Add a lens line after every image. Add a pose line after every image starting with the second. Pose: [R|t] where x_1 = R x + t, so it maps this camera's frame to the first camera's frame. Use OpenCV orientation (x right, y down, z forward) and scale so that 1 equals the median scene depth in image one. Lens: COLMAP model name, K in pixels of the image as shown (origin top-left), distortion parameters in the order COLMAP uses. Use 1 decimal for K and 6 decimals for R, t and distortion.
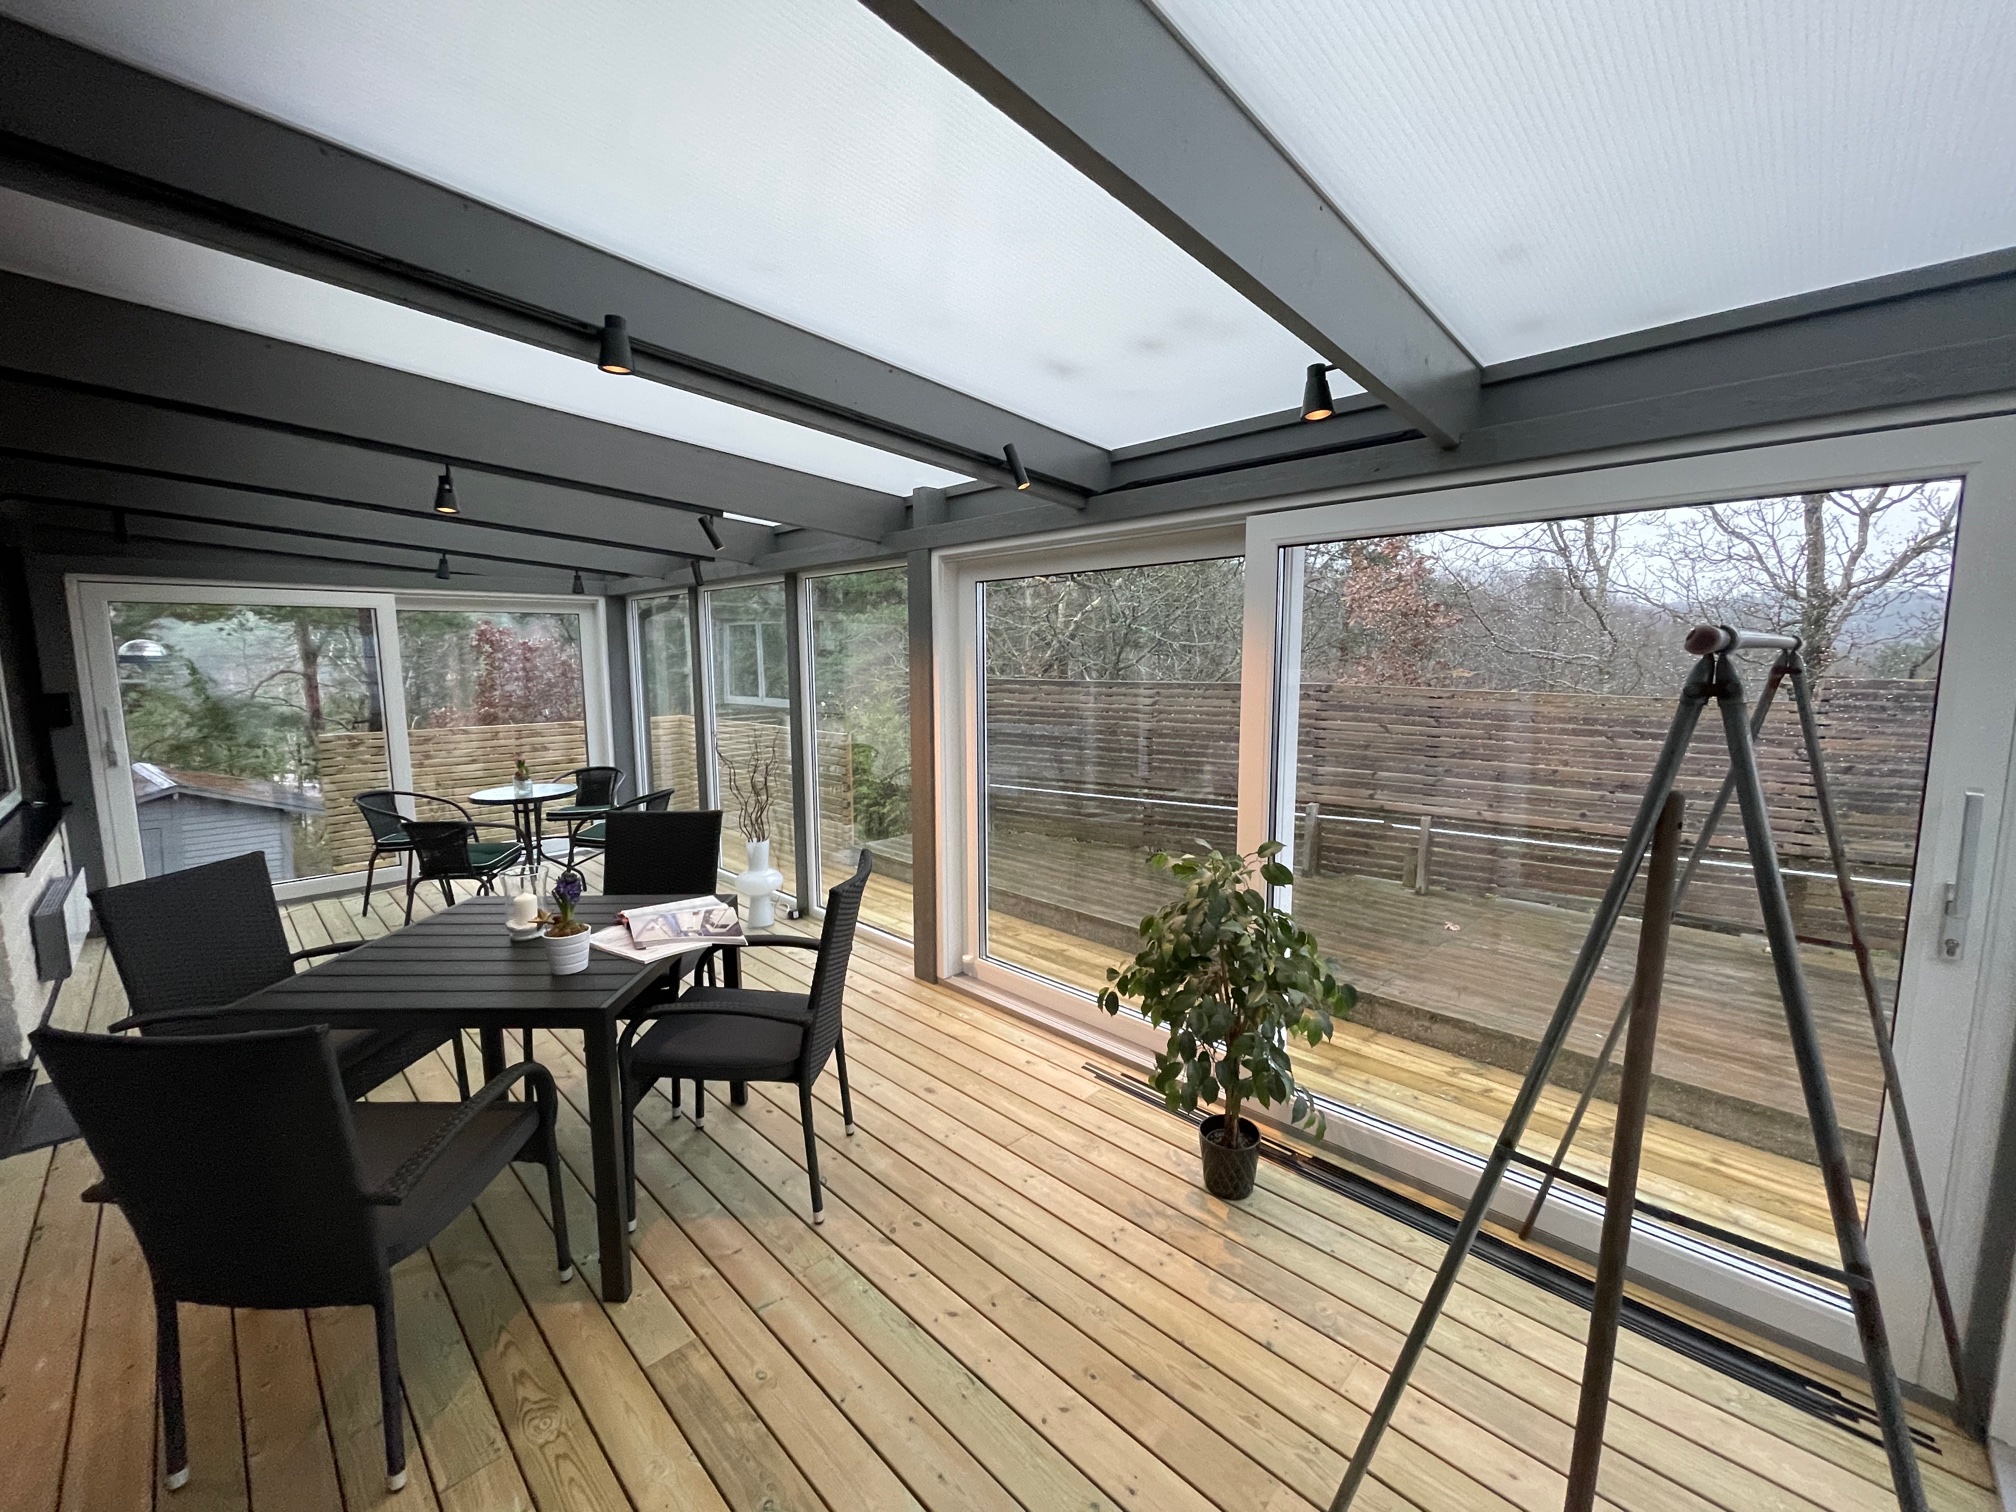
lens RADIAL K [[810.6, 0, 997.8], [0, 810.6, 755.6], [0, 0, 1]] dist [0.000173, 0.000210]
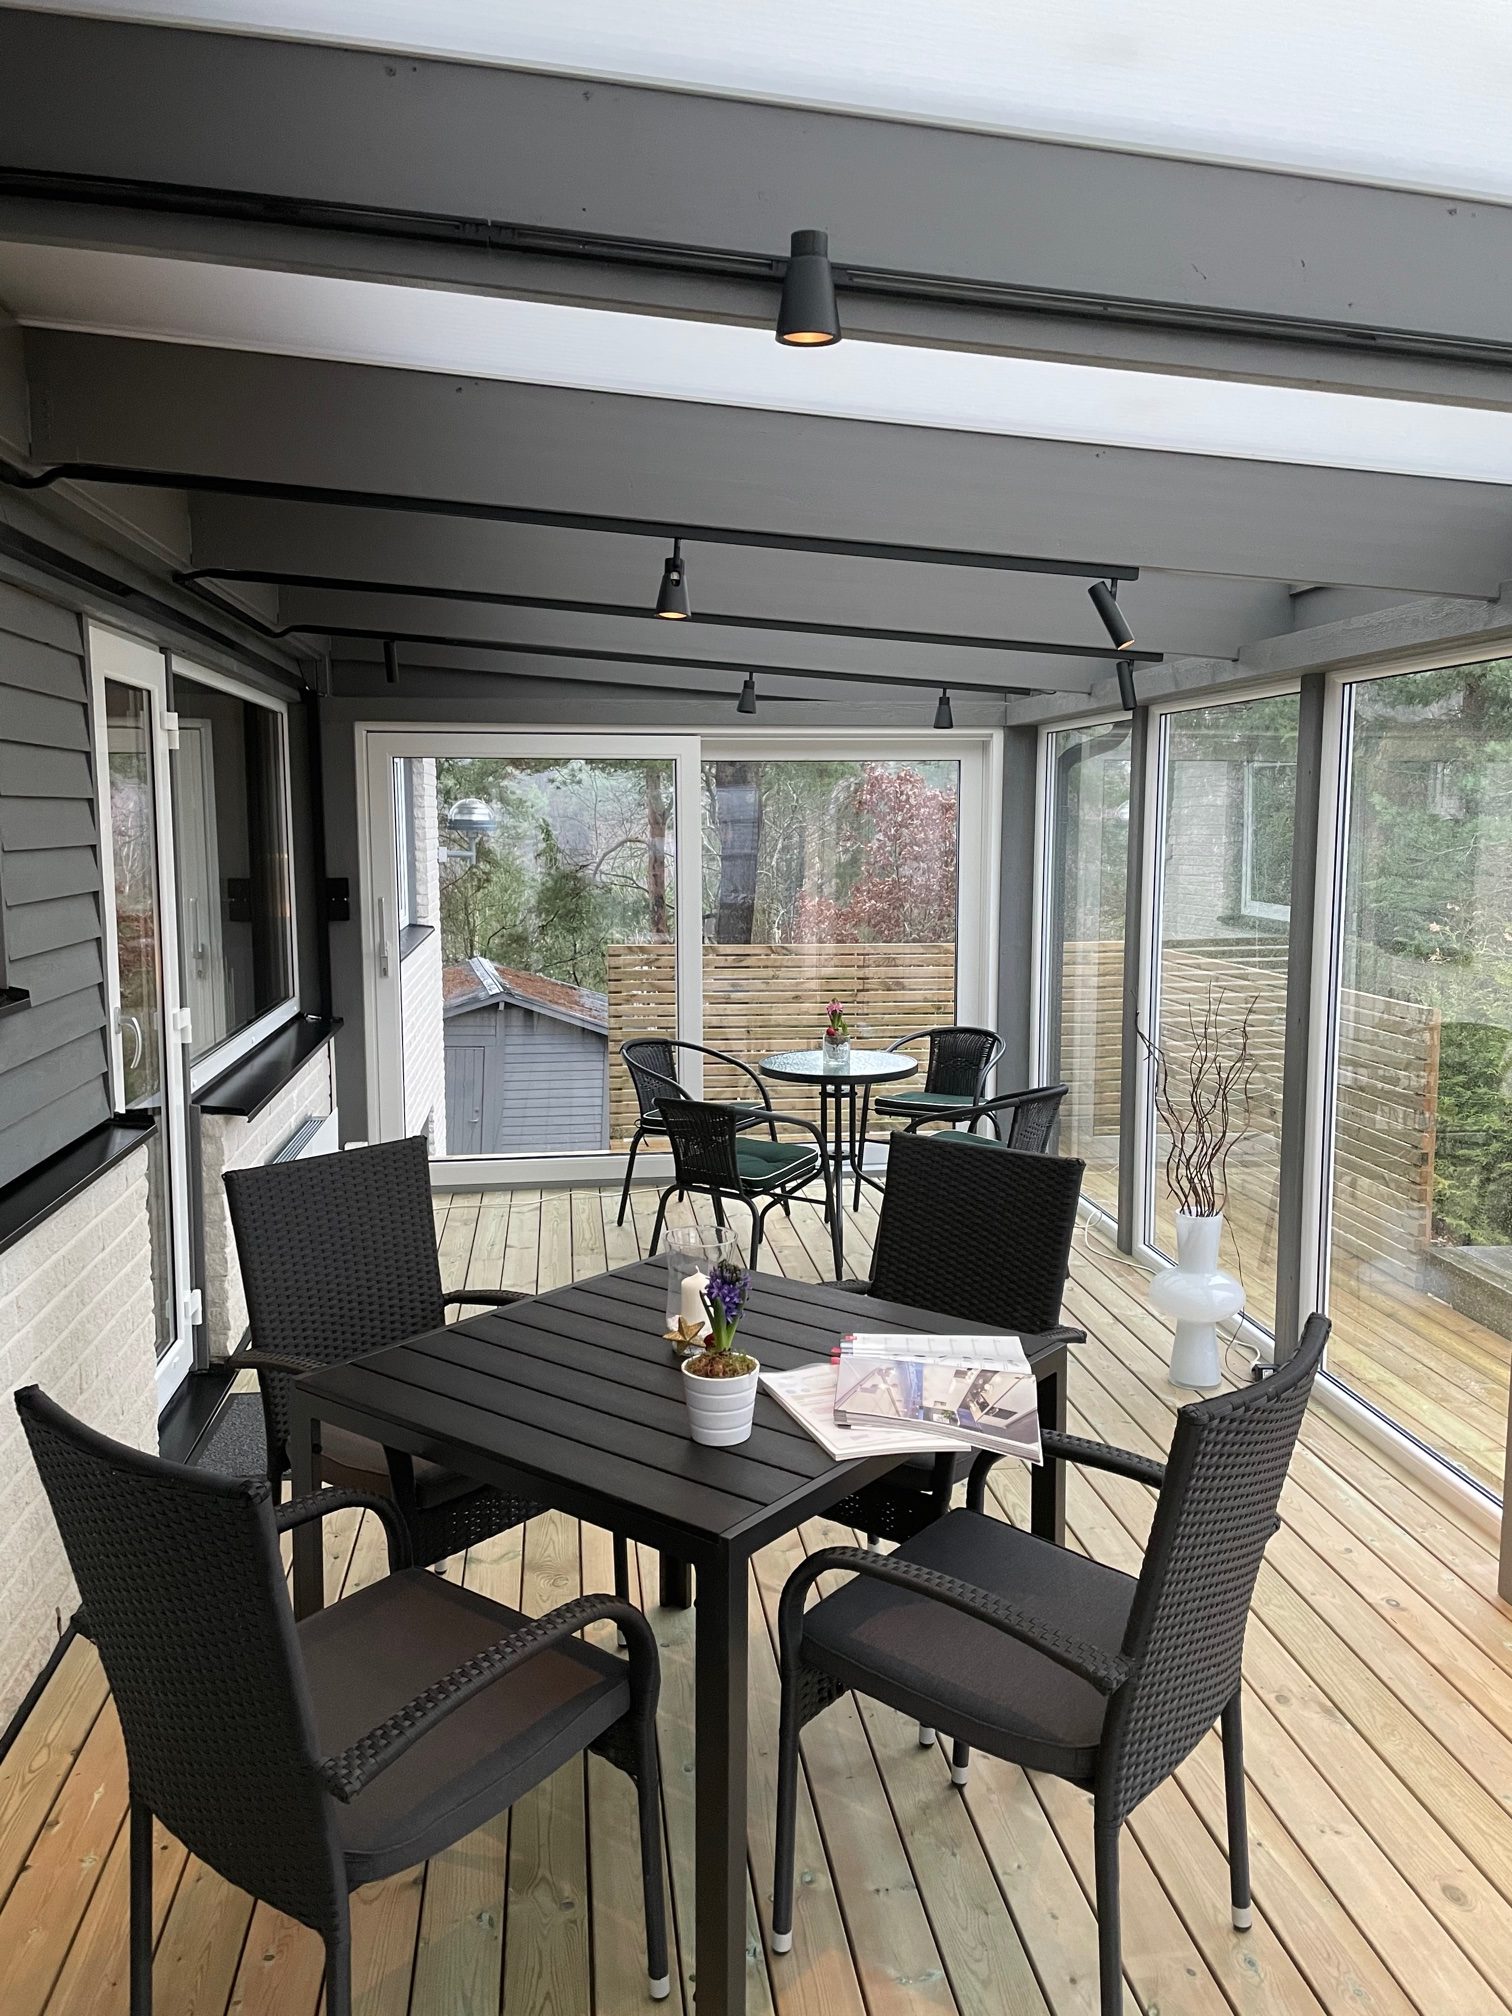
lens RADIAL K [[1517.1, 0, 764.7], [0, 1517.1, 1001.6], [0, 0, 1]] dist [0.094671, -0.129799]
pose [[0.797380, 0.079916, -0.598163, 0.061769], [-0.080550, 0.996418, 0.025747, -0.038661], [0.598078, 0.027652, 0.800961, 0.105402]]
